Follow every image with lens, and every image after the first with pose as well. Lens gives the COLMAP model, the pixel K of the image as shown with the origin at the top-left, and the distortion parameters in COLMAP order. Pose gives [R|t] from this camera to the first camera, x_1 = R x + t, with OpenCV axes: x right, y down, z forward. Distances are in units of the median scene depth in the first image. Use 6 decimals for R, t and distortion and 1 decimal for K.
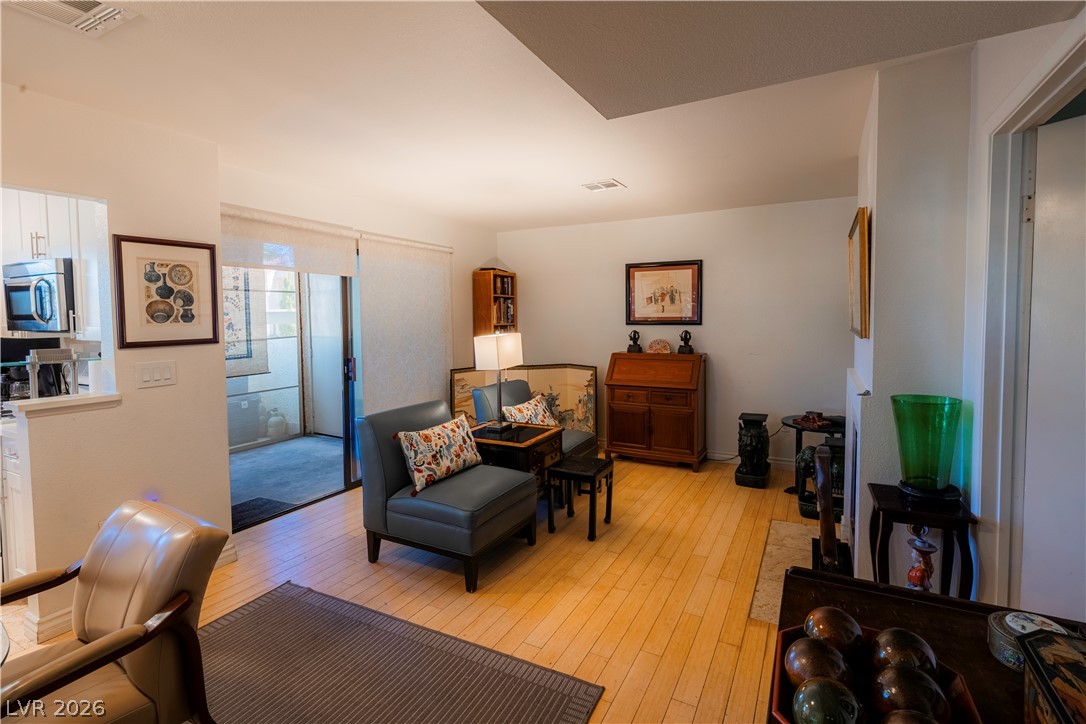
lens RADIAL K [[505.8, 0, 554.9], [0, 505.8, 337.5], [0, 0, 1]] dist [-0.000385, -0.000034]
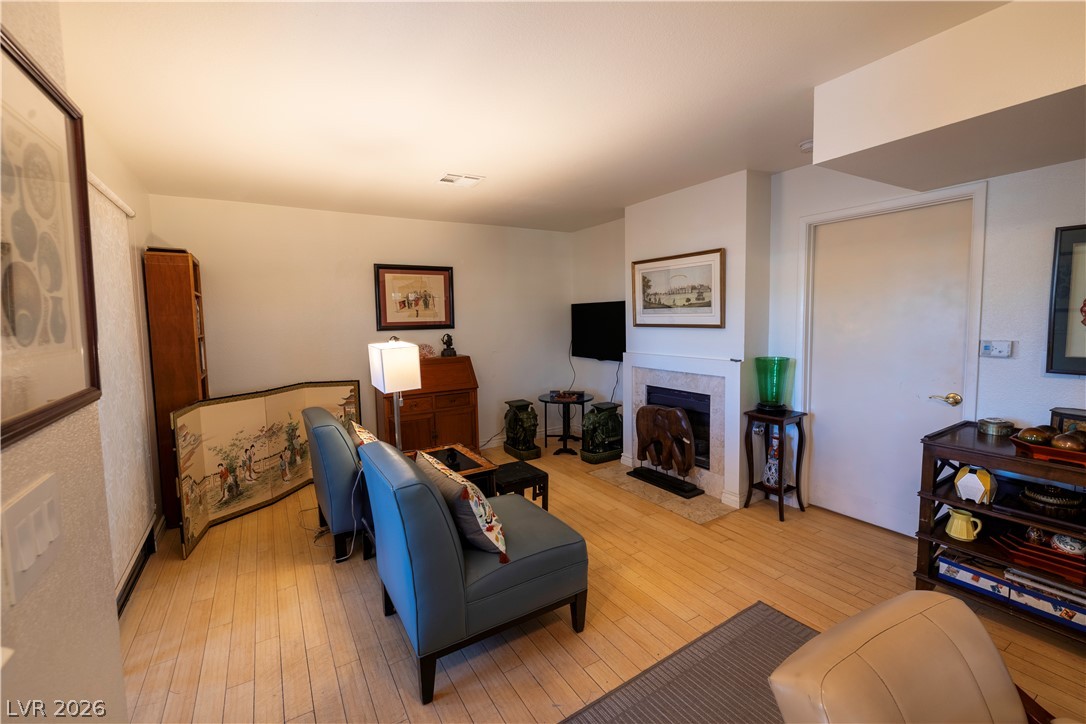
lens RADIAL K [[463.6, 0, 542.6], [0, 463.6, 353.2], [0, 0, 1]] dist [-0.000996, -0.000091]
pose [[0.507686, -0.071286, 0.858588, -0.520357], [0.053757, 0.997250, 0.051012, -0.014246], [-0.859863, 0.020257, 0.510122, 0.385423]]
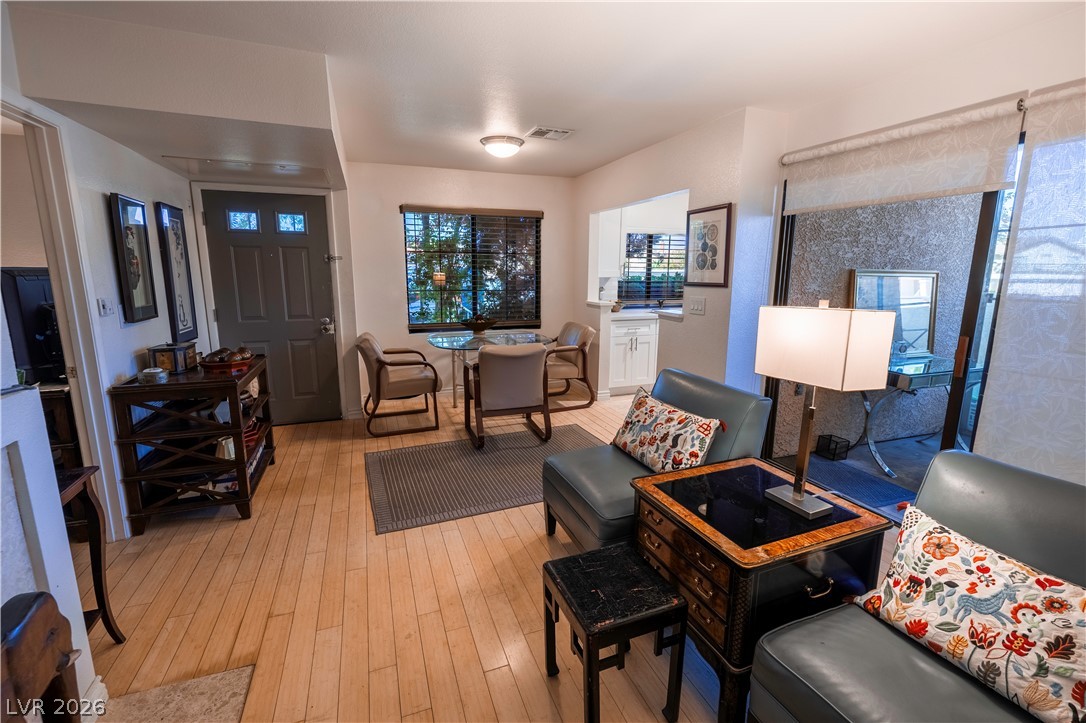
lens RADIAL K [[463.6, 0, 542.6], [0, 463.6, 352.7], [0, 0, 1]] dist [-0.000996, -0.000091]
pose [[-0.658501, 0.138754, -0.739678, 0.302150], [-0.032132, 0.976777, 0.211836, -0.038026], [0.751893, 0.163262, -0.638750, 0.933893]]
